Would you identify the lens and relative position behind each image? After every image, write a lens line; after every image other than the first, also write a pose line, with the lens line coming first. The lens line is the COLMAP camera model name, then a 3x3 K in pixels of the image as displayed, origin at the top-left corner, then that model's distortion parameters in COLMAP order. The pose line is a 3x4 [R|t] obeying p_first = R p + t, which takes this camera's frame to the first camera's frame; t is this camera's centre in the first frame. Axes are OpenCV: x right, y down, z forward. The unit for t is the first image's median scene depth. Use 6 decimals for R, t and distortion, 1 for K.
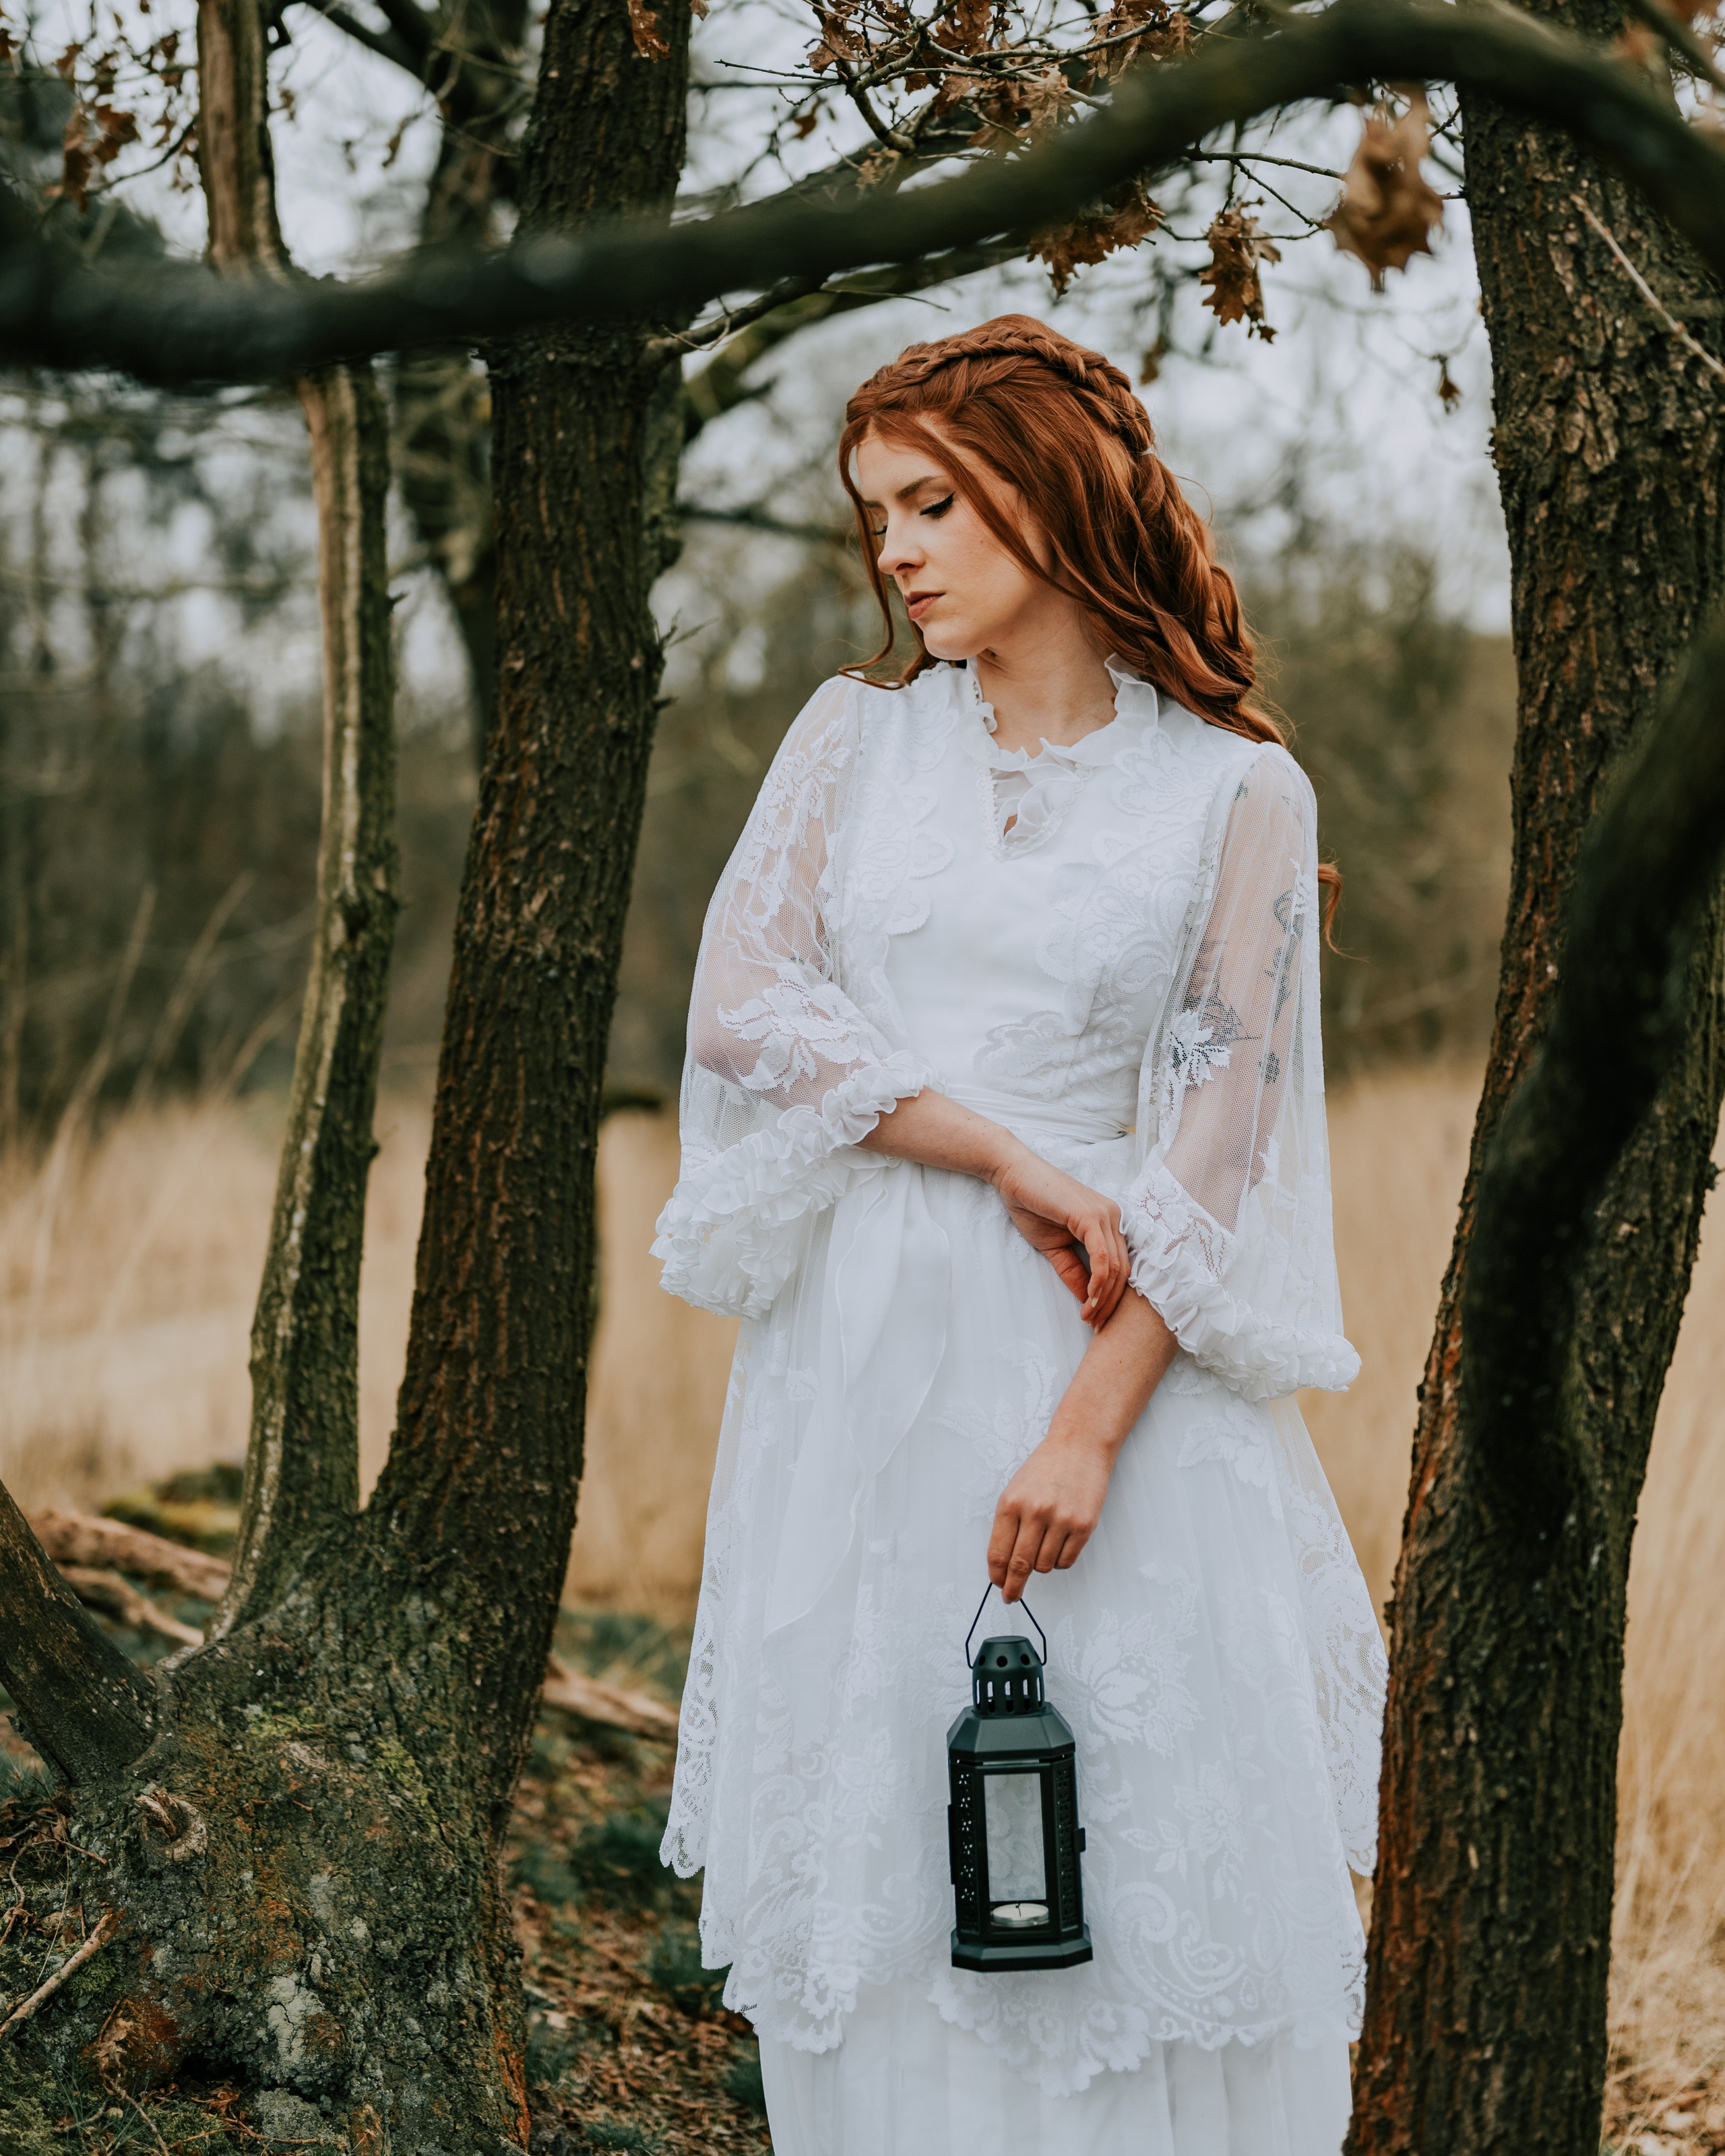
lens RADIAL K [[3814.4, 0, 855.8], [0, 3814.4, 951.1], [0, 0, 1]] dist [0.005275, 0.002399]
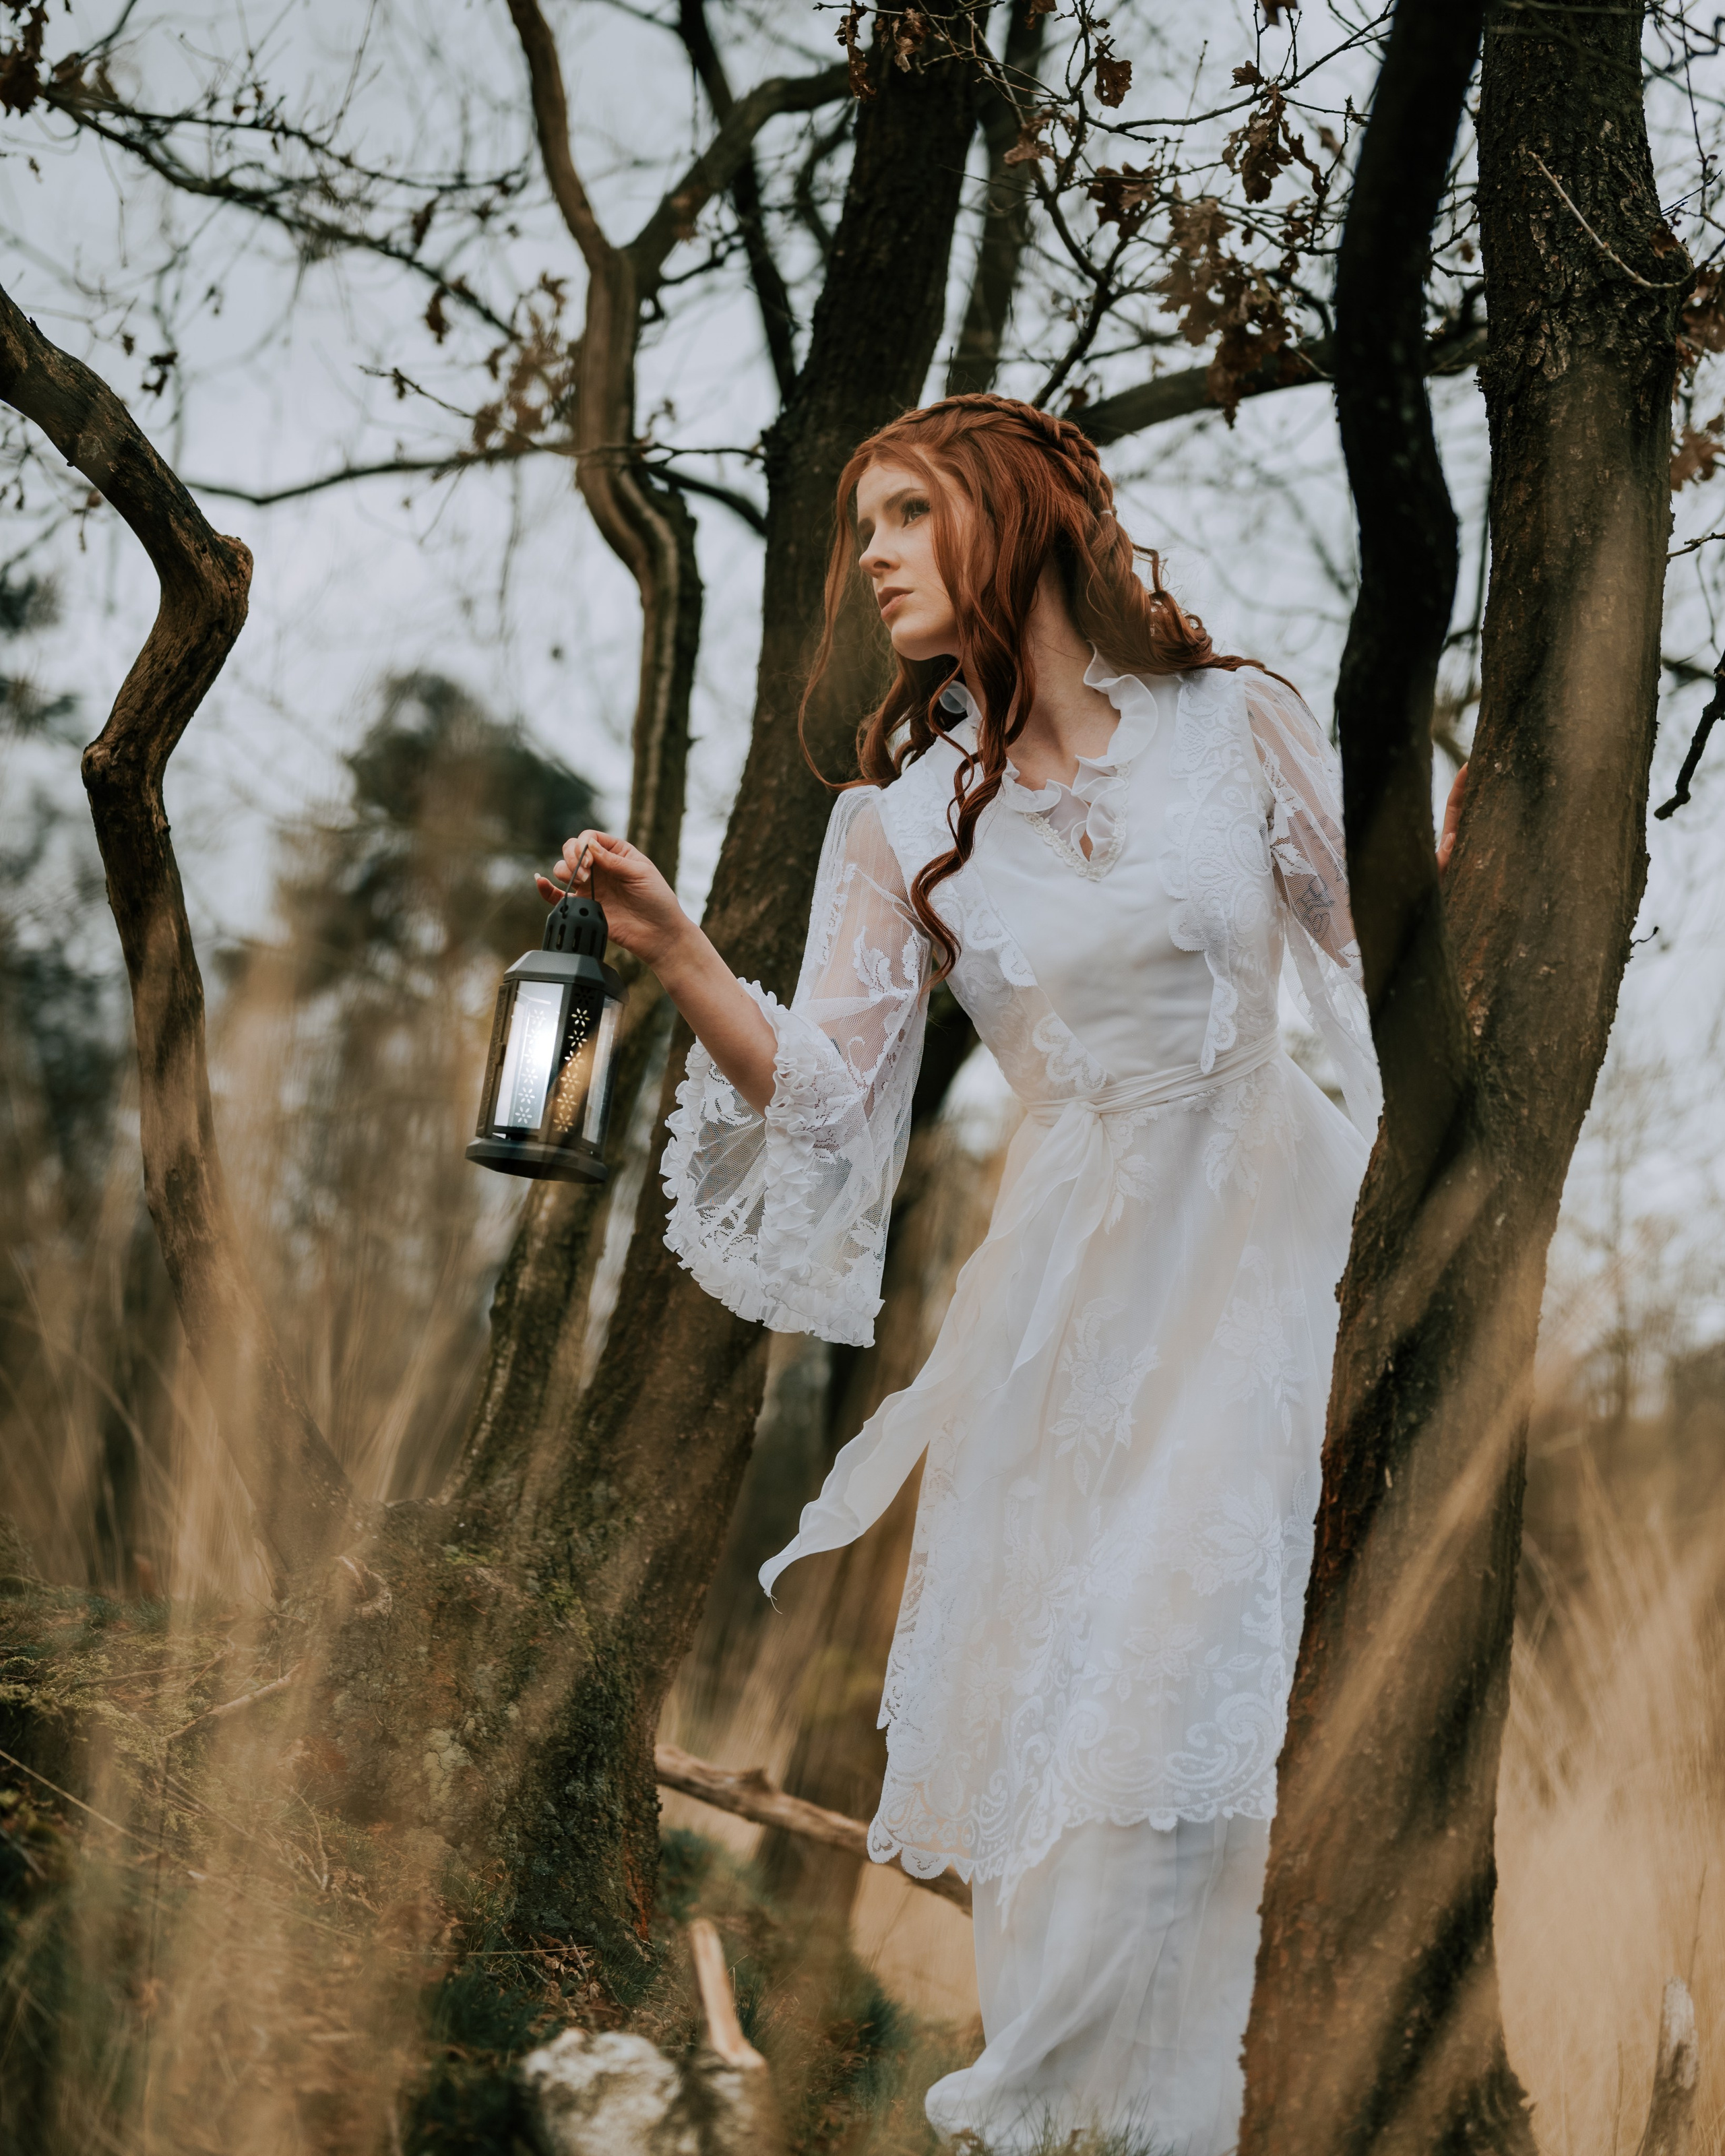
lens RADIAL K [[3754.3, 0, 871.4], [0, 3754.3, 885.7], [0, 0, 1]] dist [0.004533, 0.013993]
pose [[0.989988, 0.065714, -0.124918, 0.105709], [-0.091267, 0.973133, -0.211381, 0.248276], [0.107671, 0.220666, 0.969388, -0.151638]]
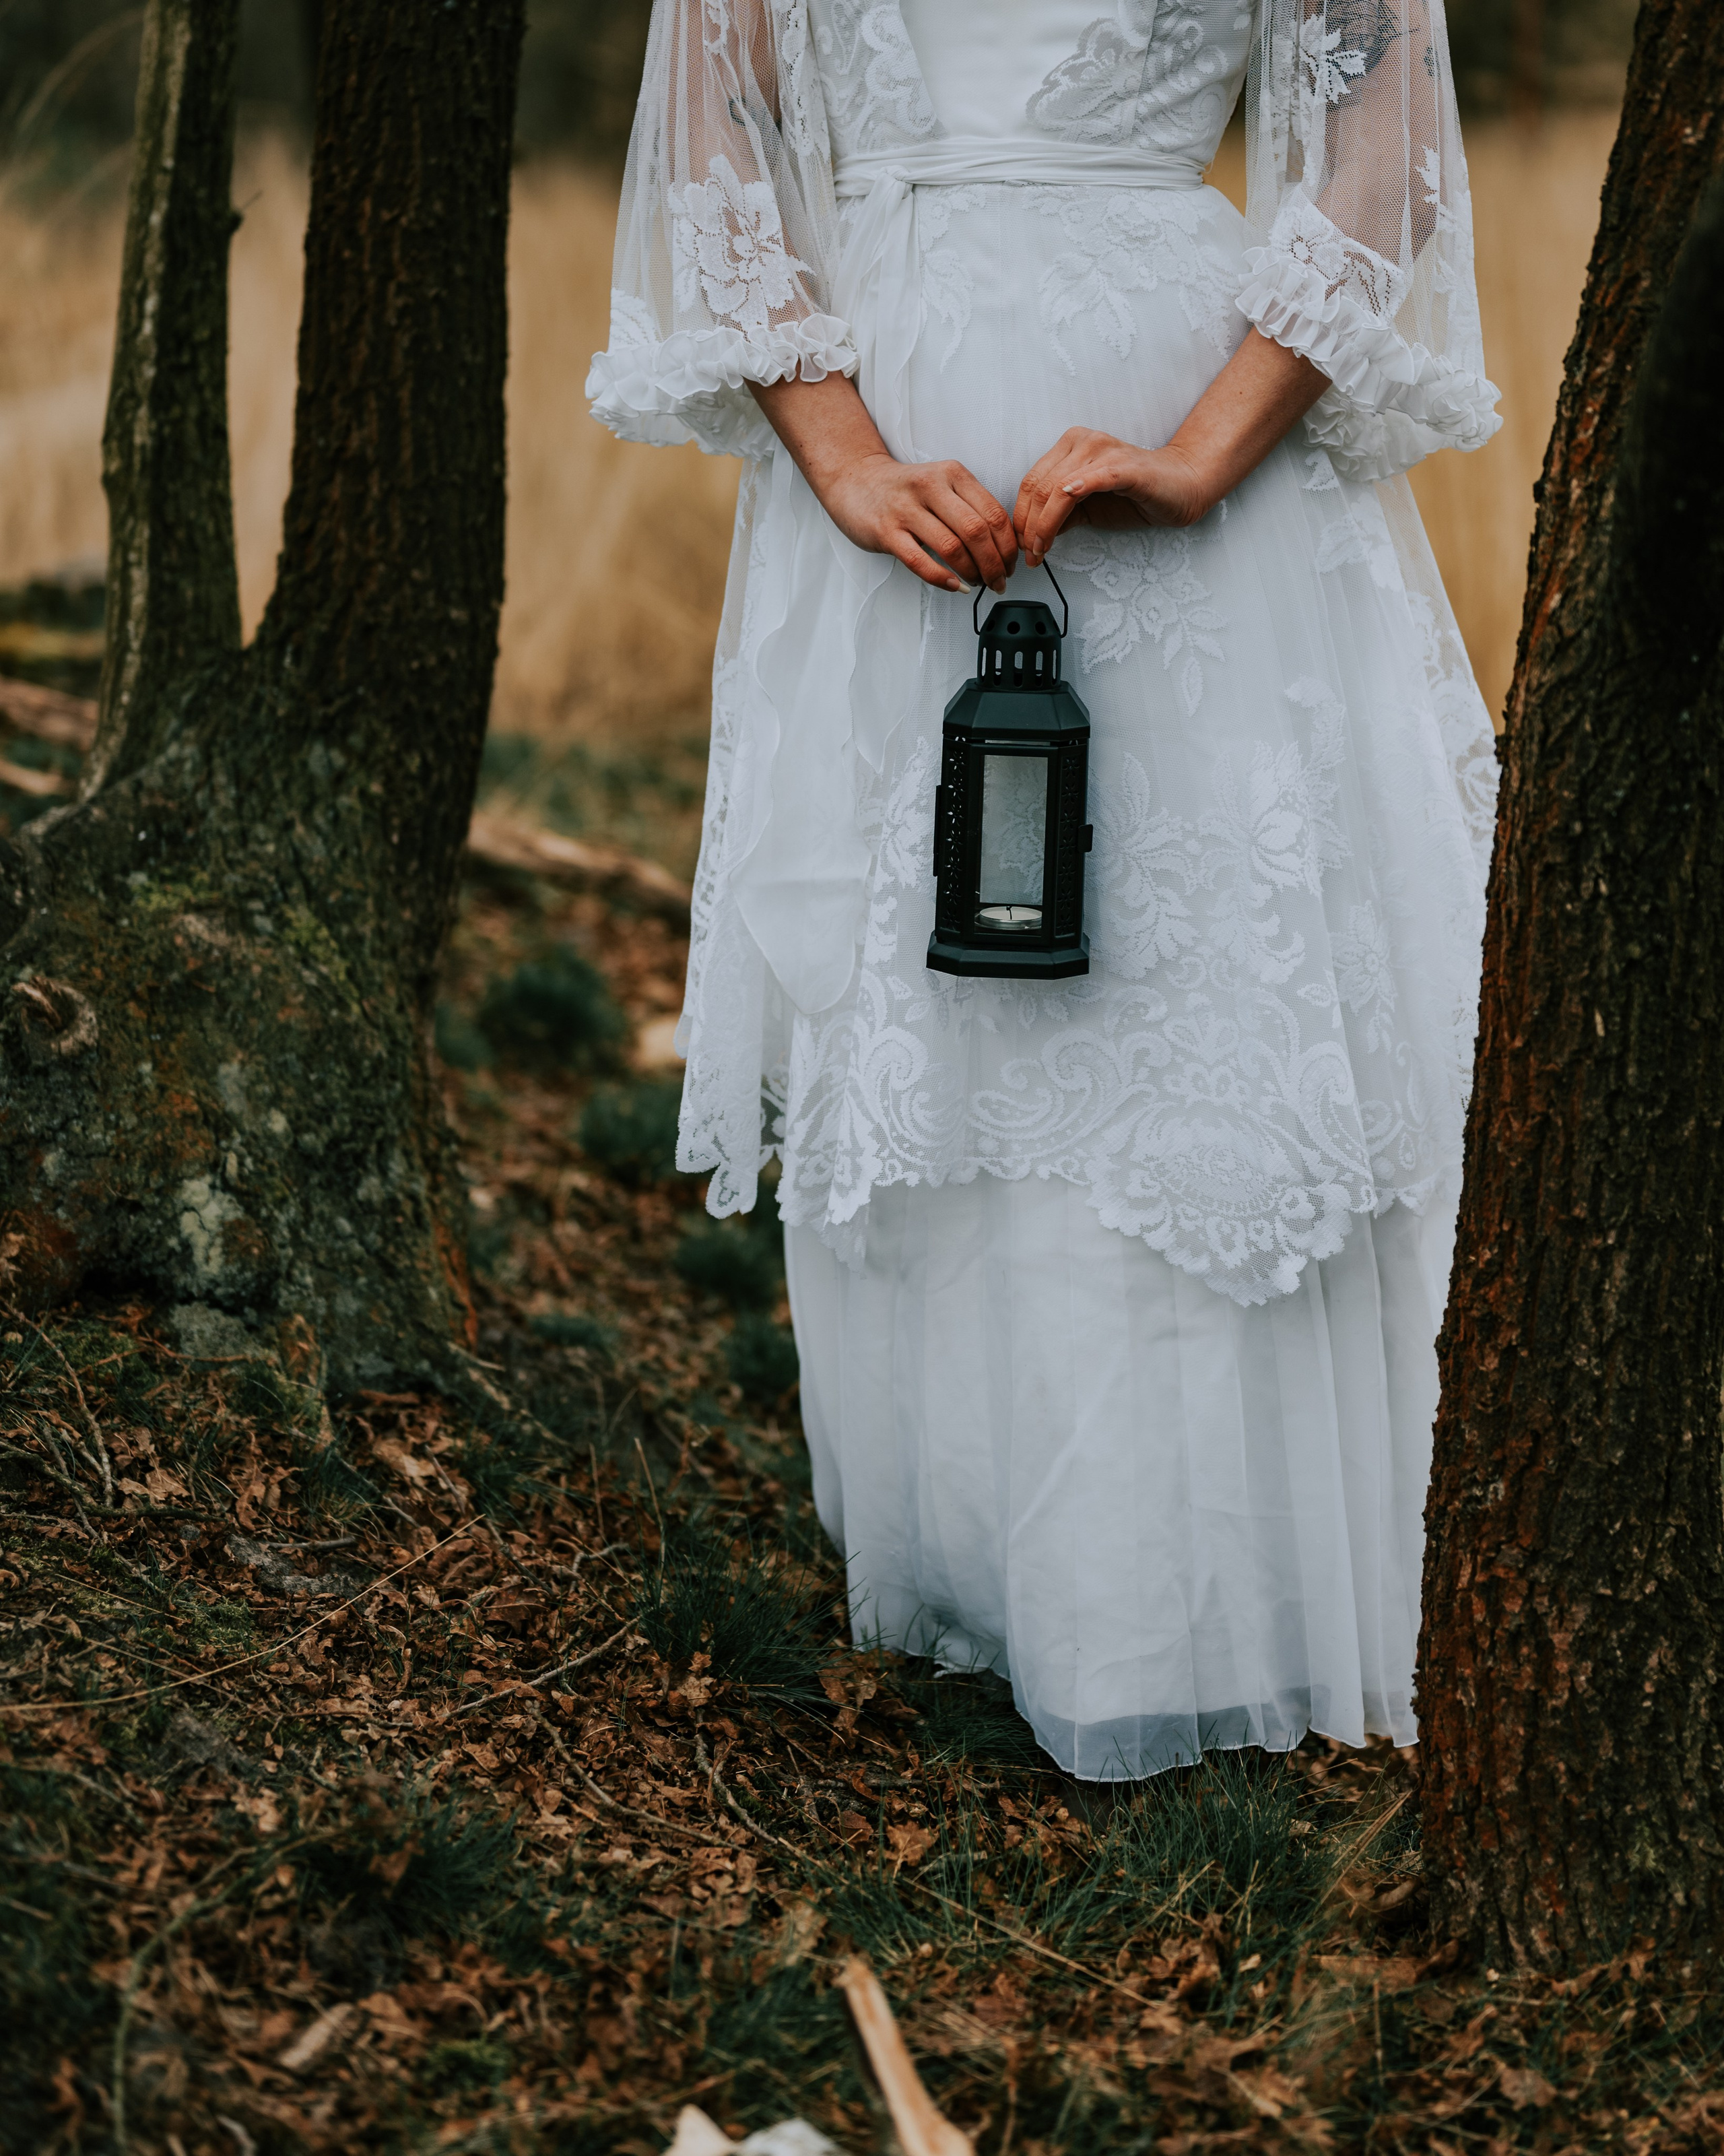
lens RADIAL K [[4193.9, 0, 957.0], [0, 4193.9, 835.0], [0, 0, 1]] dist [0.010670, -0.053907]
pose [[0.997886, -0.027154, 0.059049, -0.030456], [0.014742, 0.979426, 0.201264, 0.000788], [-0.063300, -0.199968, 0.977756, 0.065445]]
